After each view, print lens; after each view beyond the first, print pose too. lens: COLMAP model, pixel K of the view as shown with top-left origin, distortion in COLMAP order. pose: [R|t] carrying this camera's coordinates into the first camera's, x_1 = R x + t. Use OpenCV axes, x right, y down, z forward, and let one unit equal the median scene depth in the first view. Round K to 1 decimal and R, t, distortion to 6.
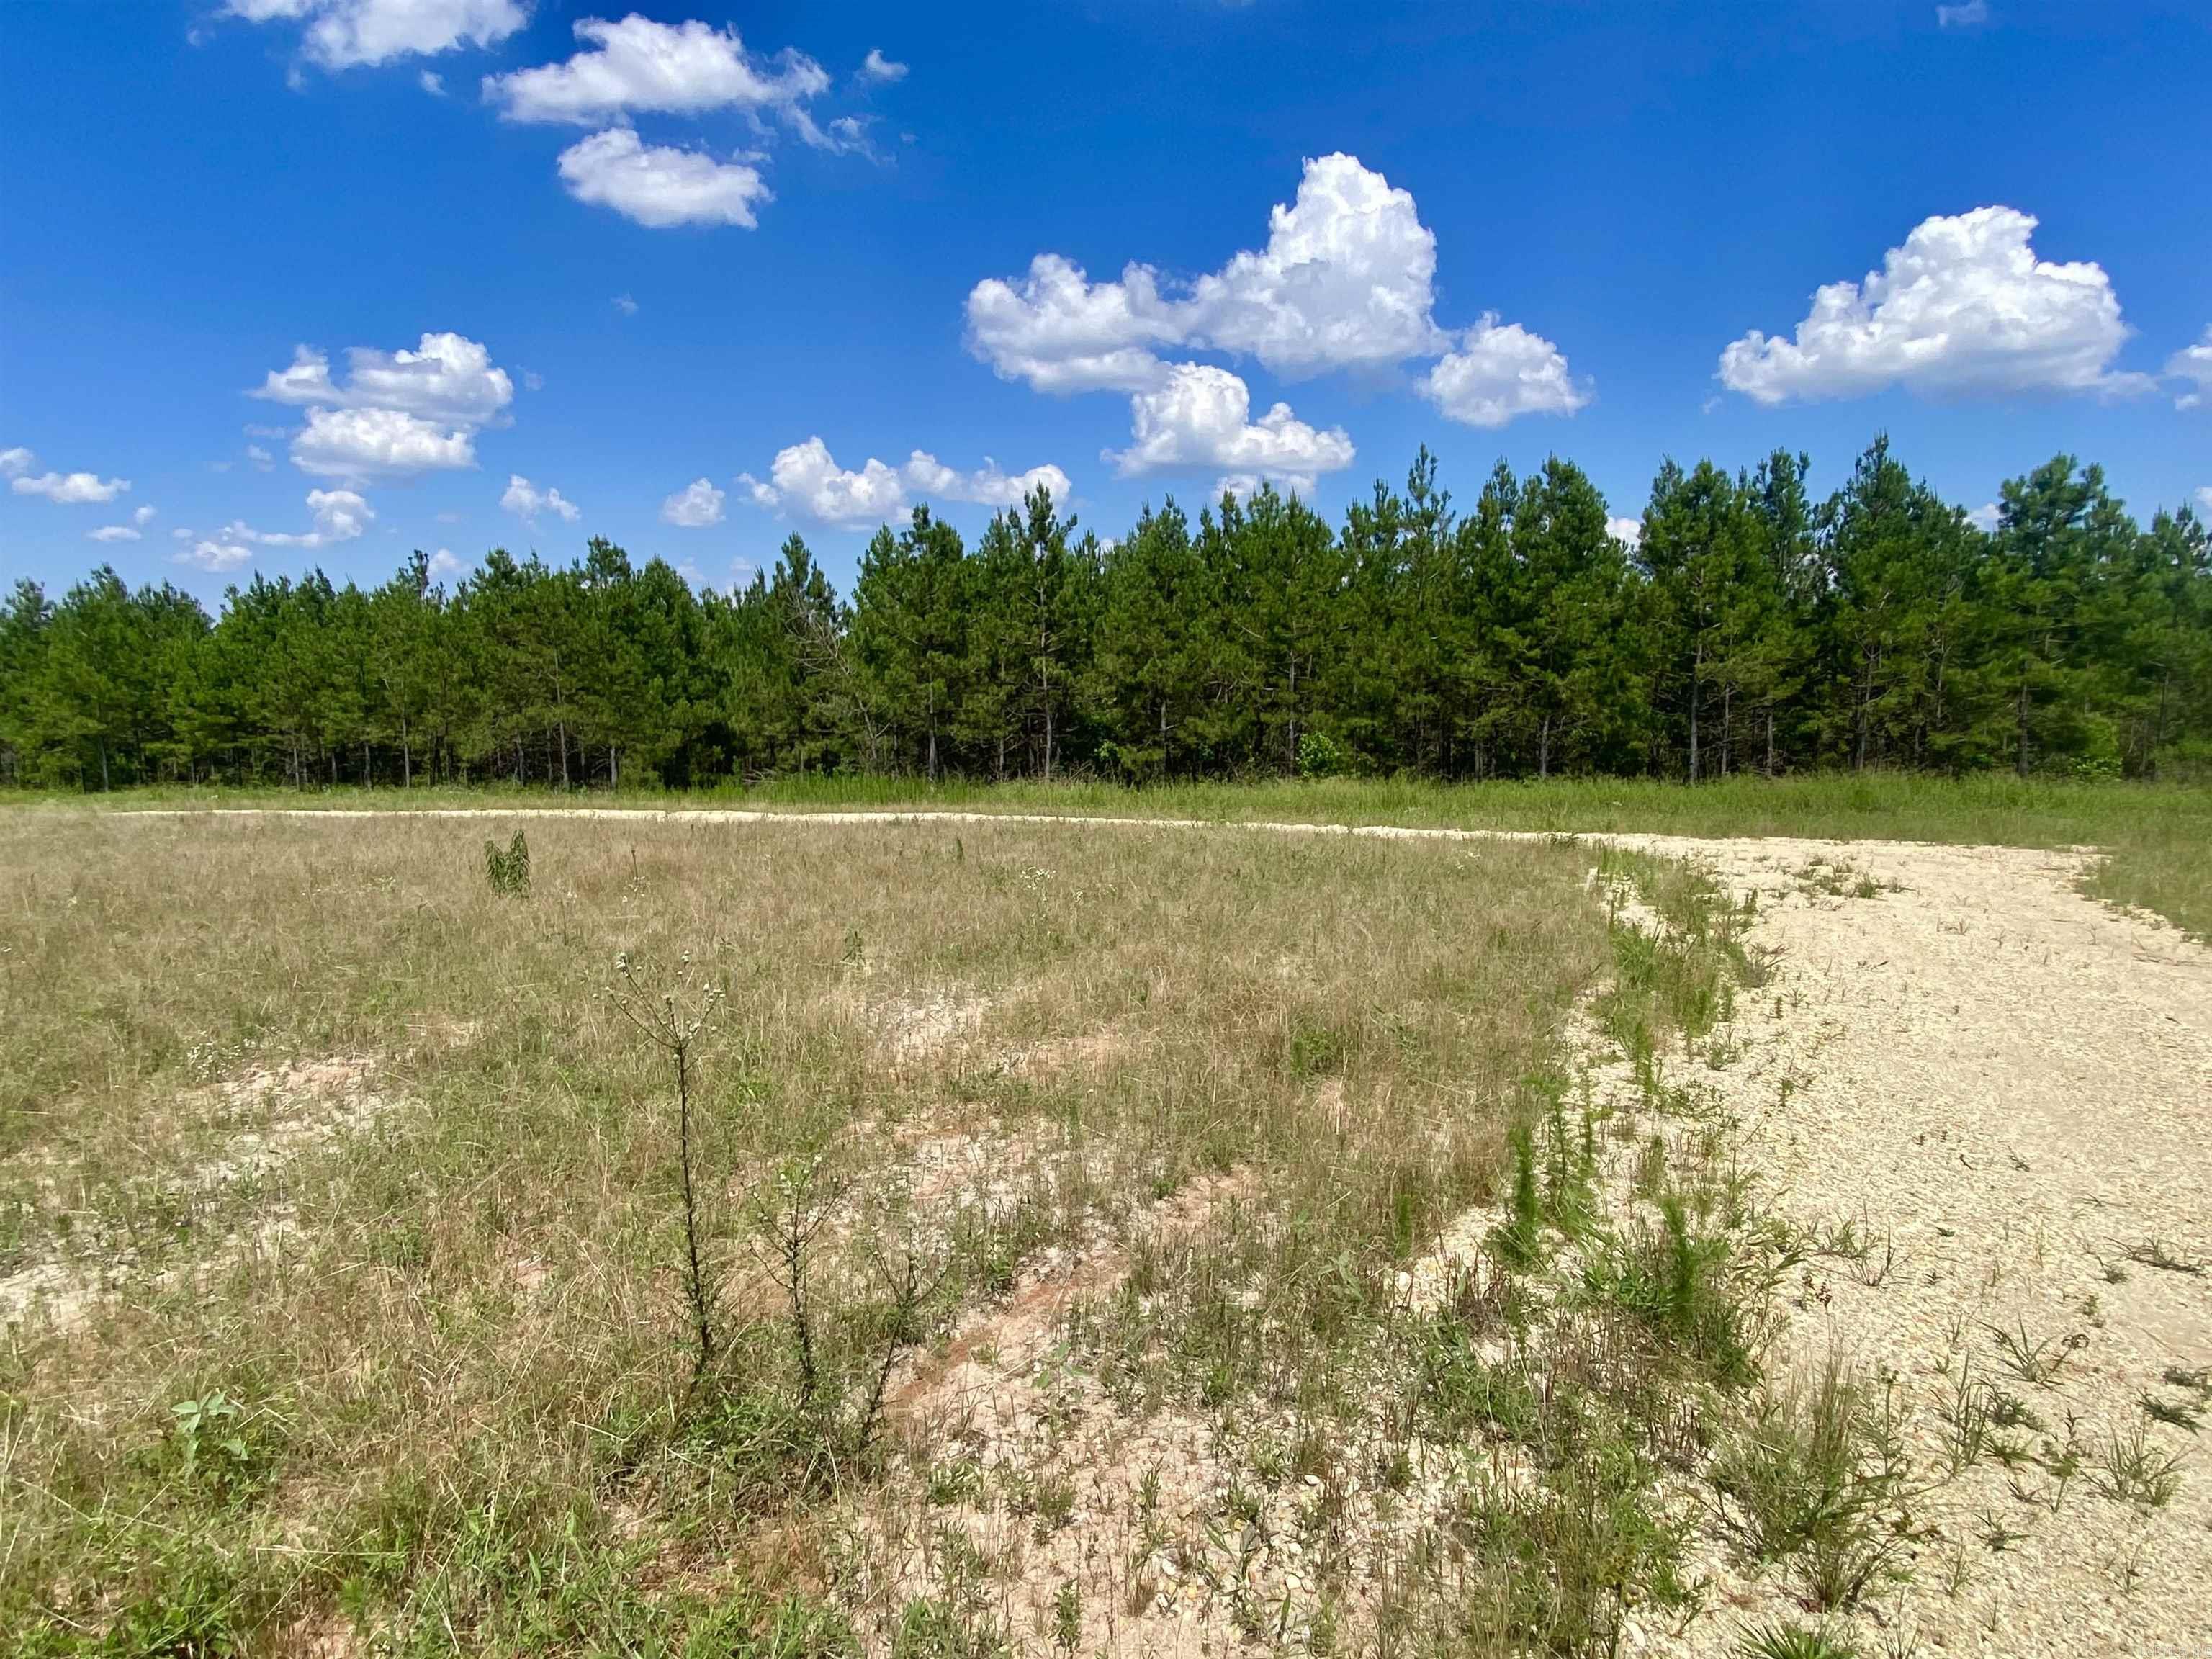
lens RADIAL K [[1210.4, 0, 1090.4], [0, 1210.4, 862.1], [0, 0, 1]] dist [-0.006732, -0.015901]
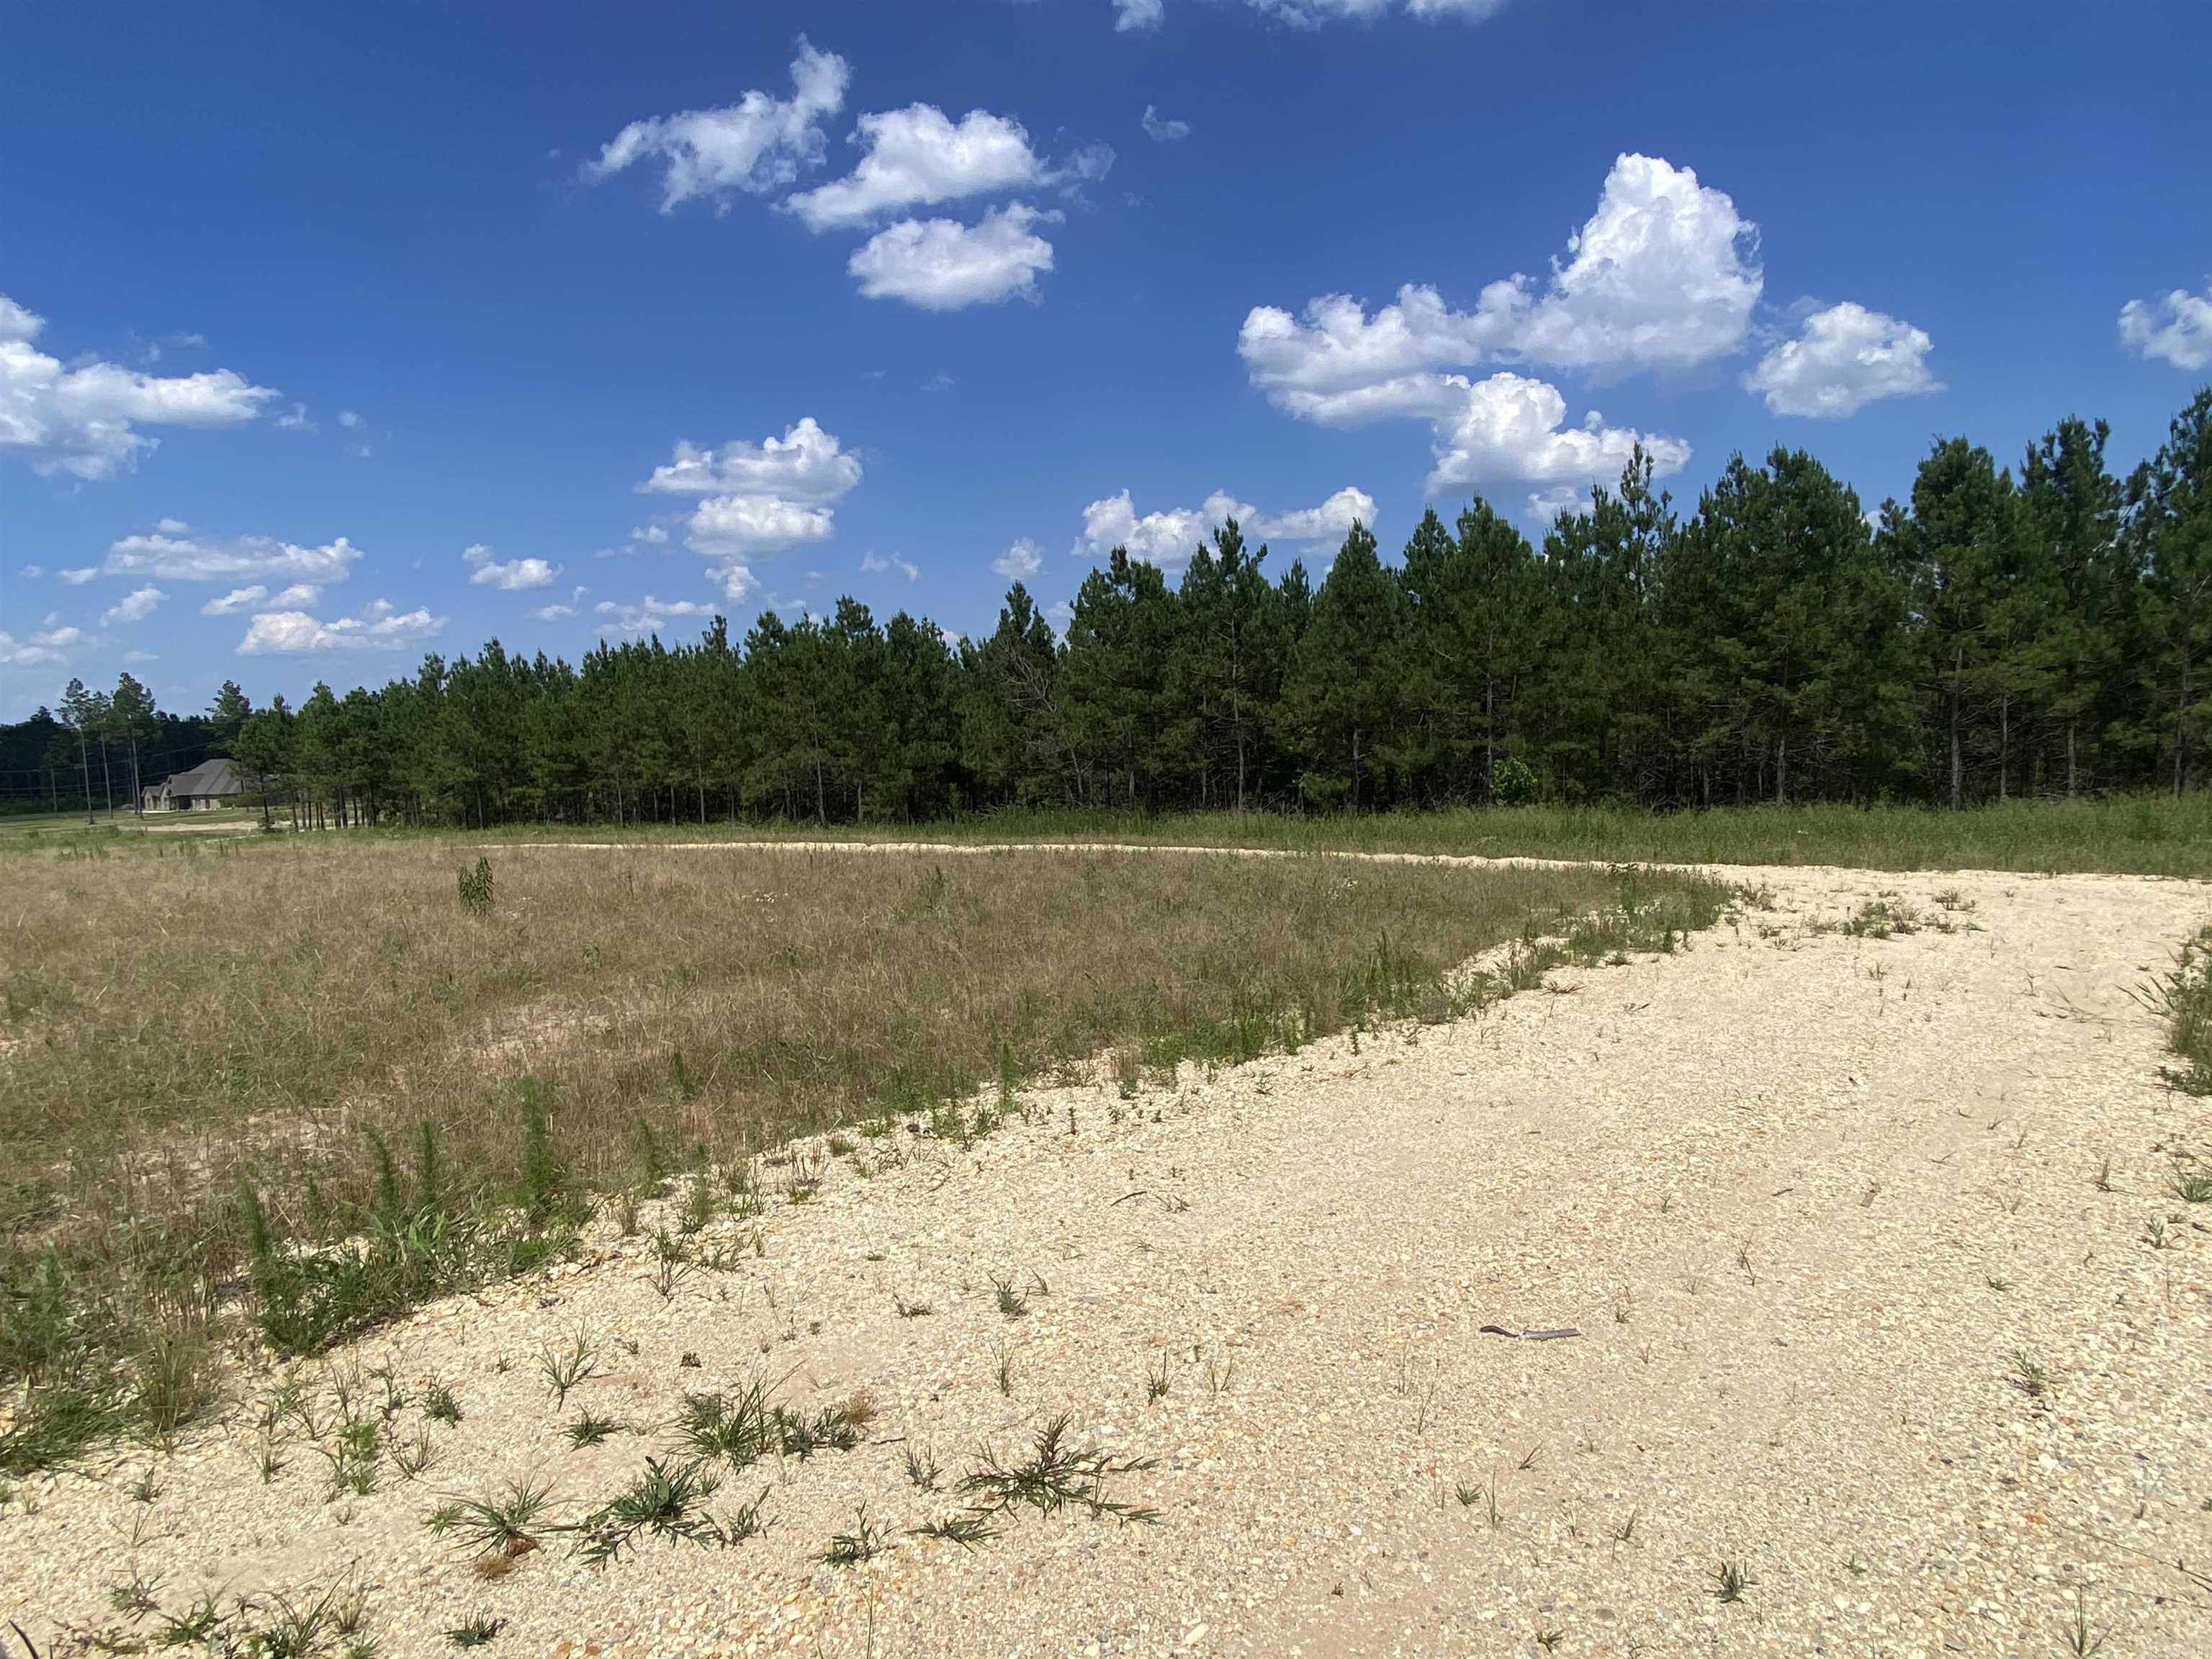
lens RADIAL K [[1210.4, 0, 1132.3], [0, 1210.4, 865.8], [0, 0, 1]] dist [-0.006732, -0.015901]
pose [[0.962860, 0.002691, -0.269989, 0.139371], [-0.010212, 0.999598, -0.026455, 0.003680], [0.269809, 0.028230, 0.962500, 0.016124]]
